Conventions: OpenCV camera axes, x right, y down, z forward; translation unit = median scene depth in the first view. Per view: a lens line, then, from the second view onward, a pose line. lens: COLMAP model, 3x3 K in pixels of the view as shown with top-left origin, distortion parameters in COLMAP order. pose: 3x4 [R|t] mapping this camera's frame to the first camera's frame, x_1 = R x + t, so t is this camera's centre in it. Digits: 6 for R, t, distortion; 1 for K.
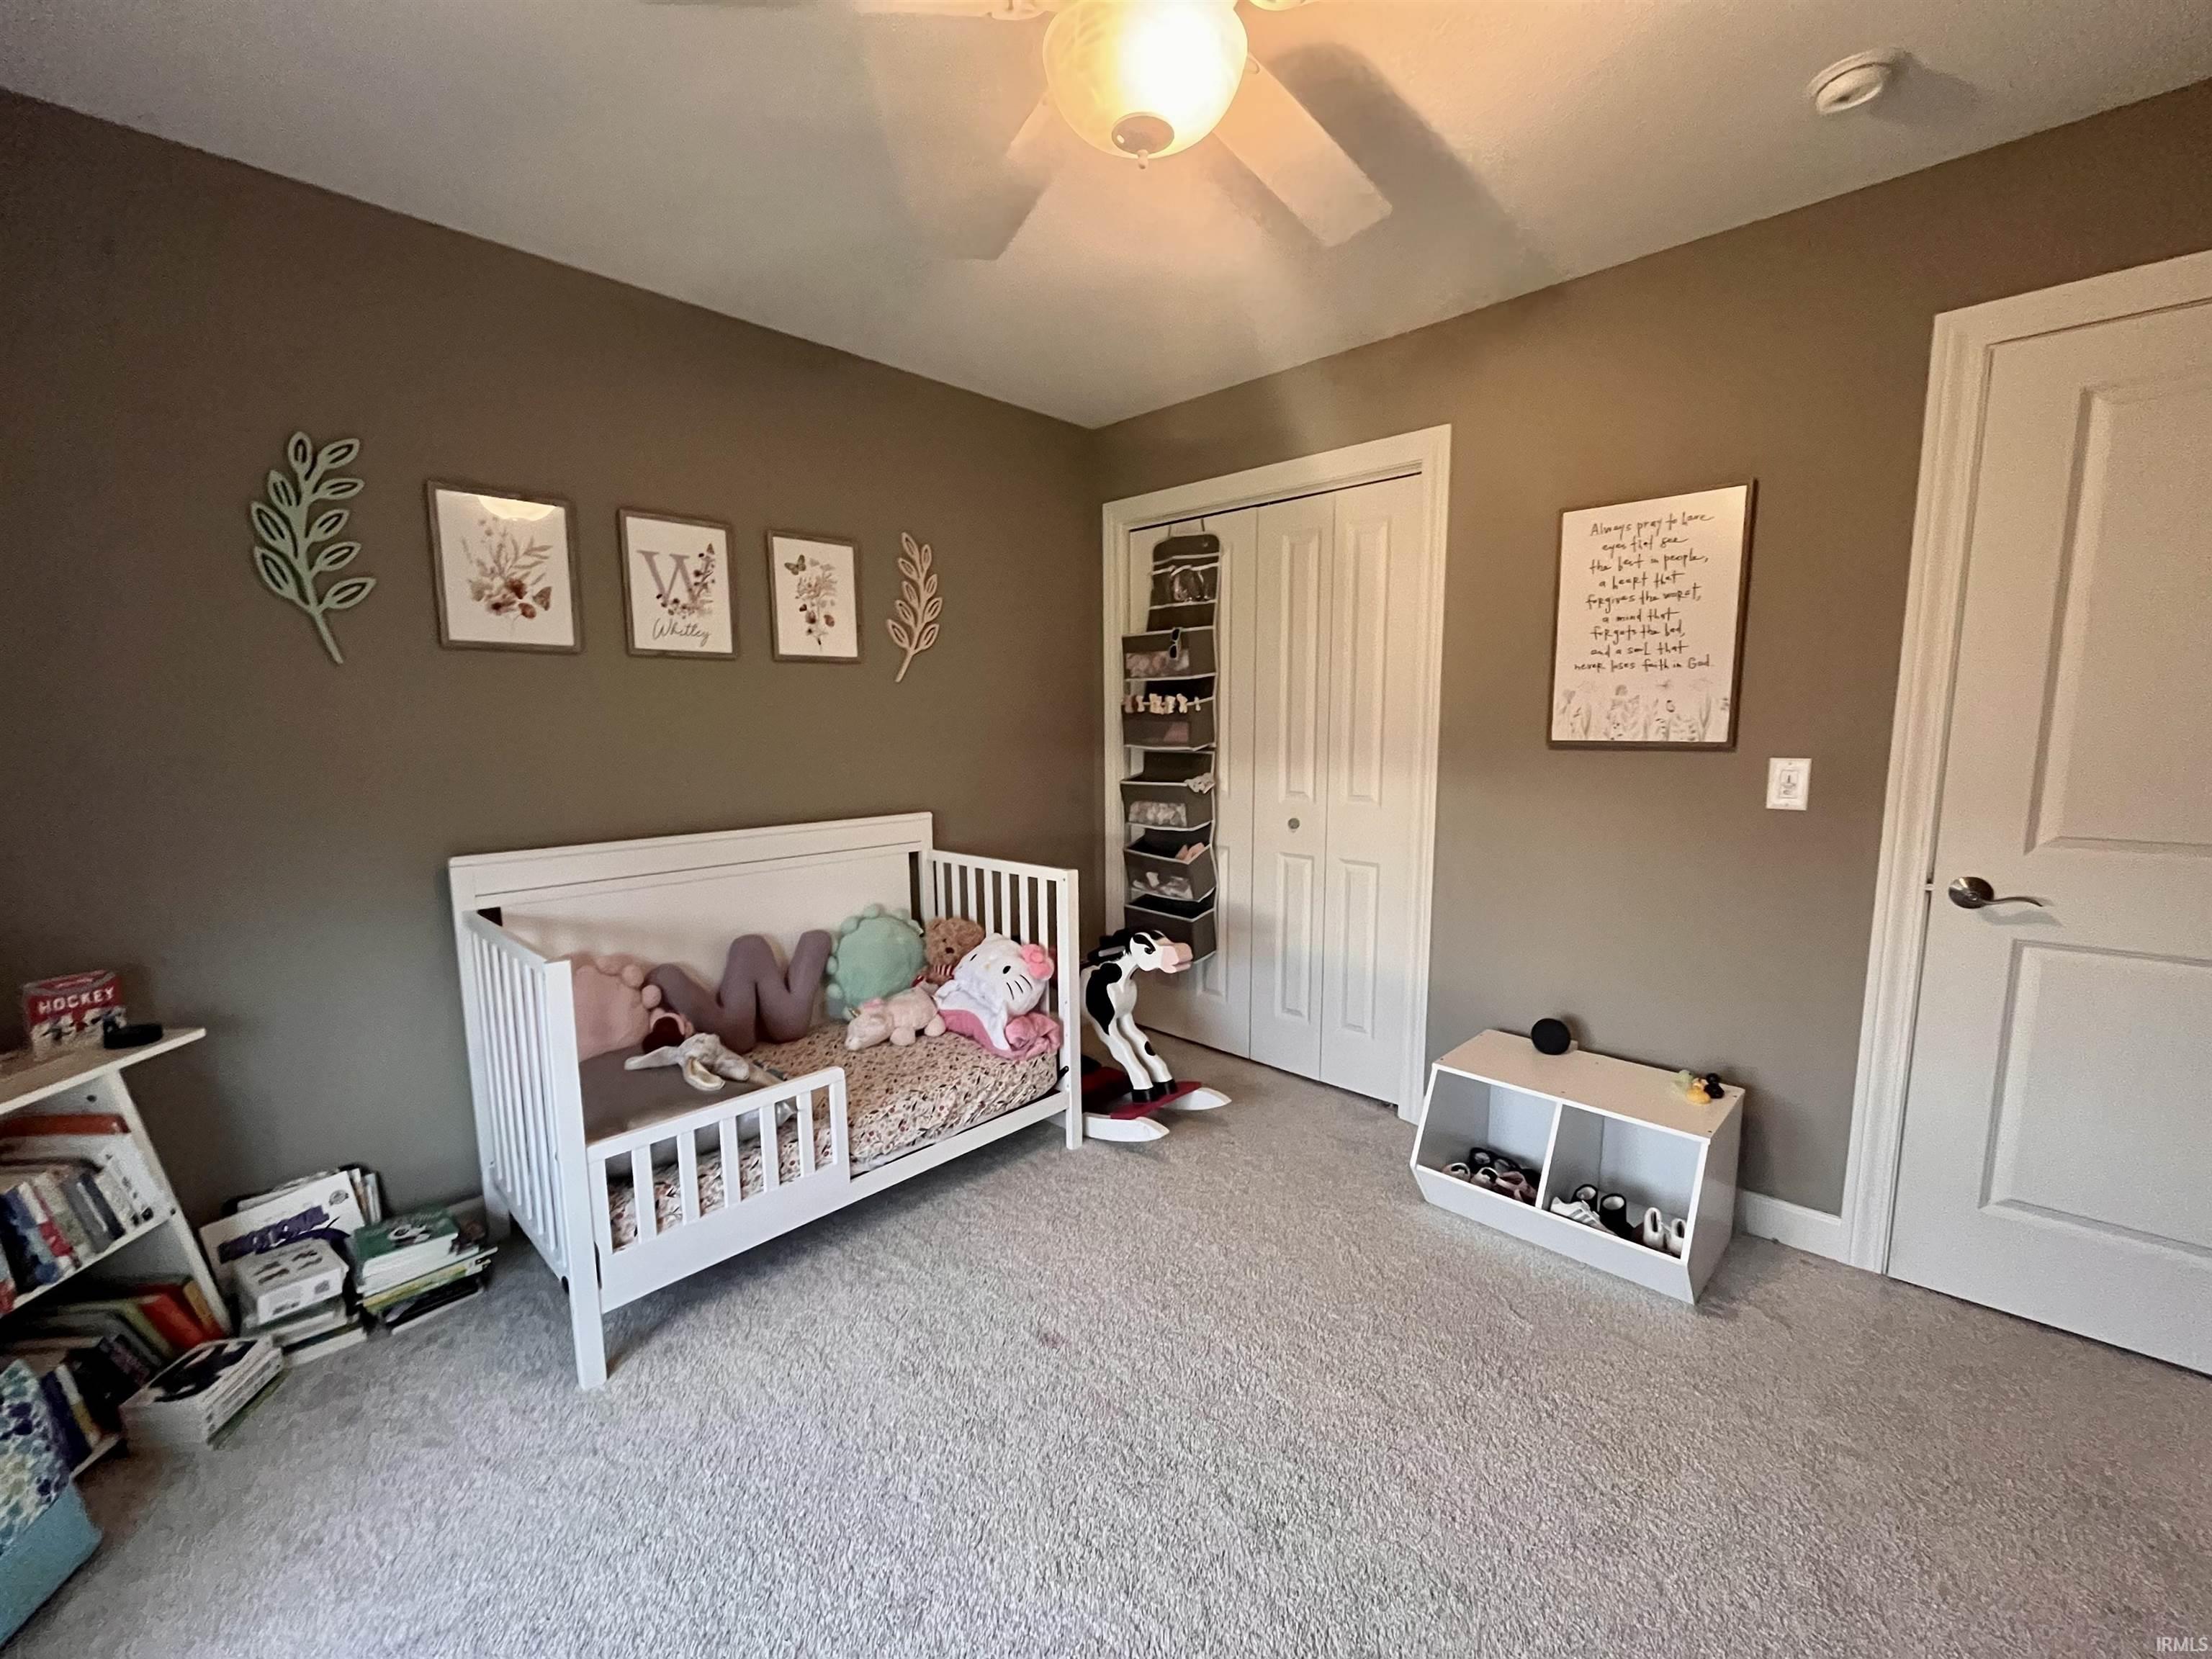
lens RADIAL K [[885.8, 0, 1101.6], [0, 885.8, 835.6], [0, 0, 1]] dist [-0.000635, 0.000027]
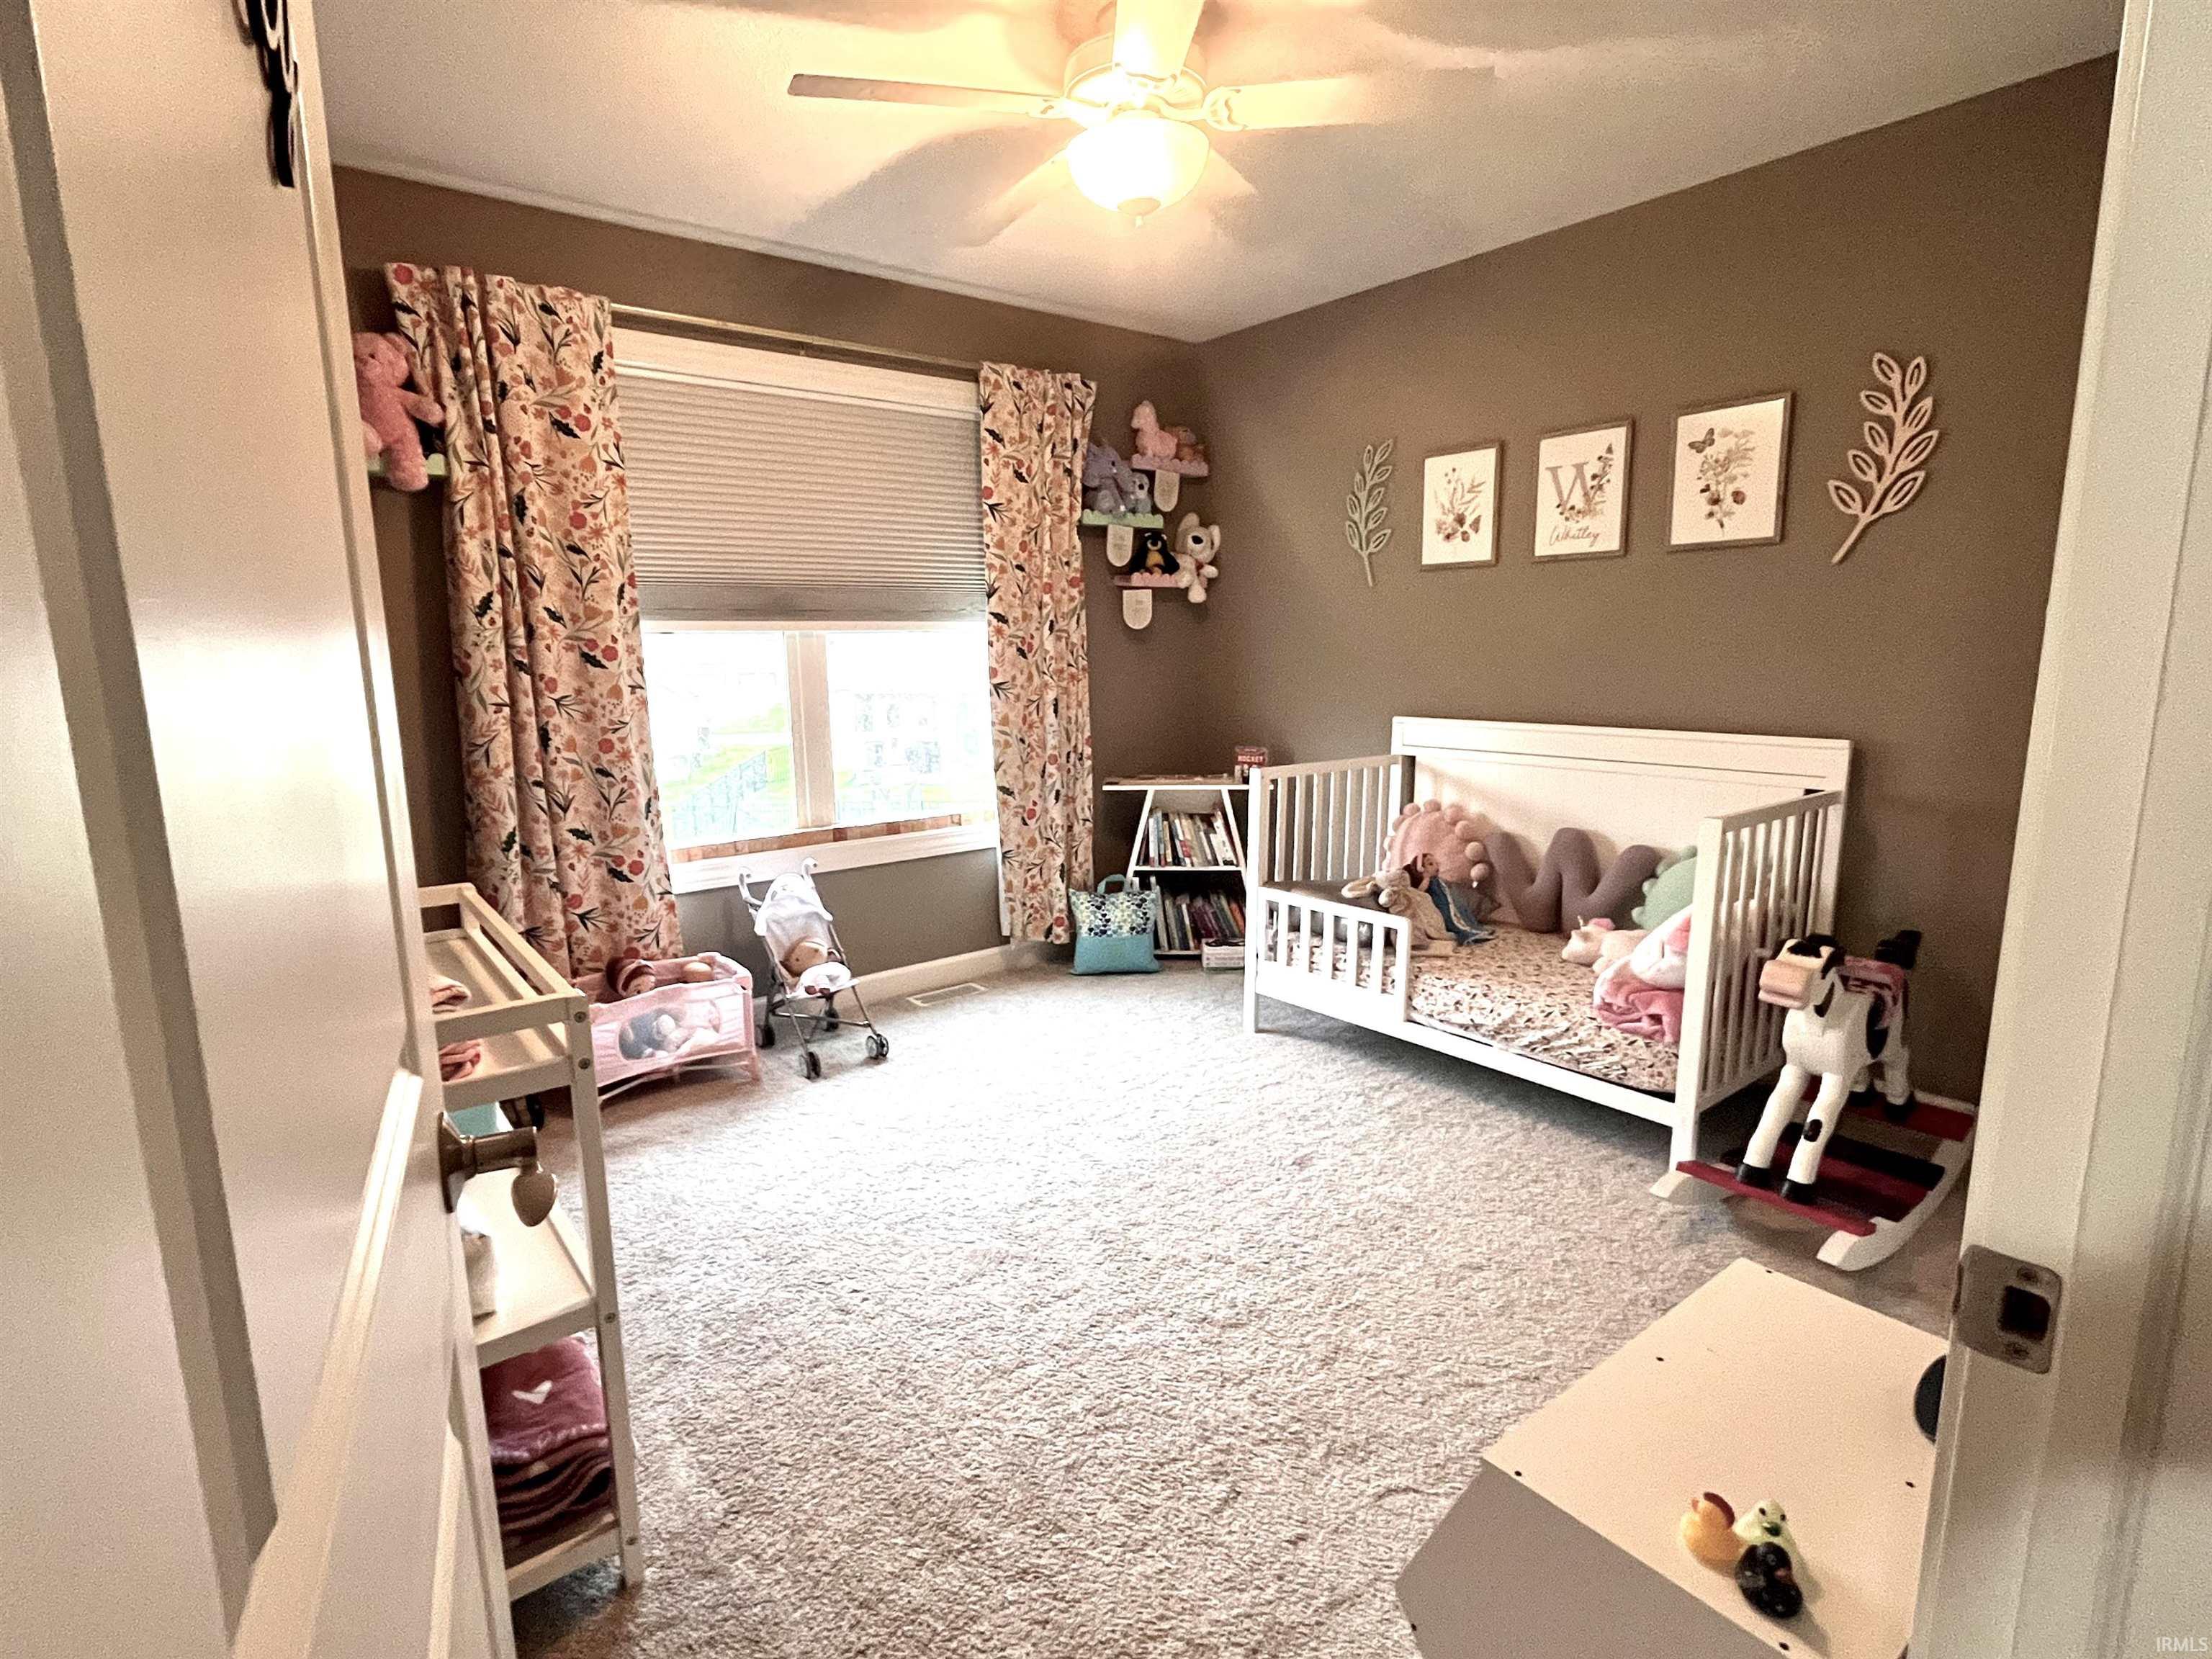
lens RADIAL K [[1052.2, 0, 1102.2], [0, 1052.2, 818.6], [0, 0, 1]] dist [-0.002216, 0.000220]
pose [[-0.103511, 0.178265, -0.978523, 0.901541], [-0.112411, 0.975408, 0.189588, -0.072620], [0.988256, 0.129621, -0.080926, 0.582494]]
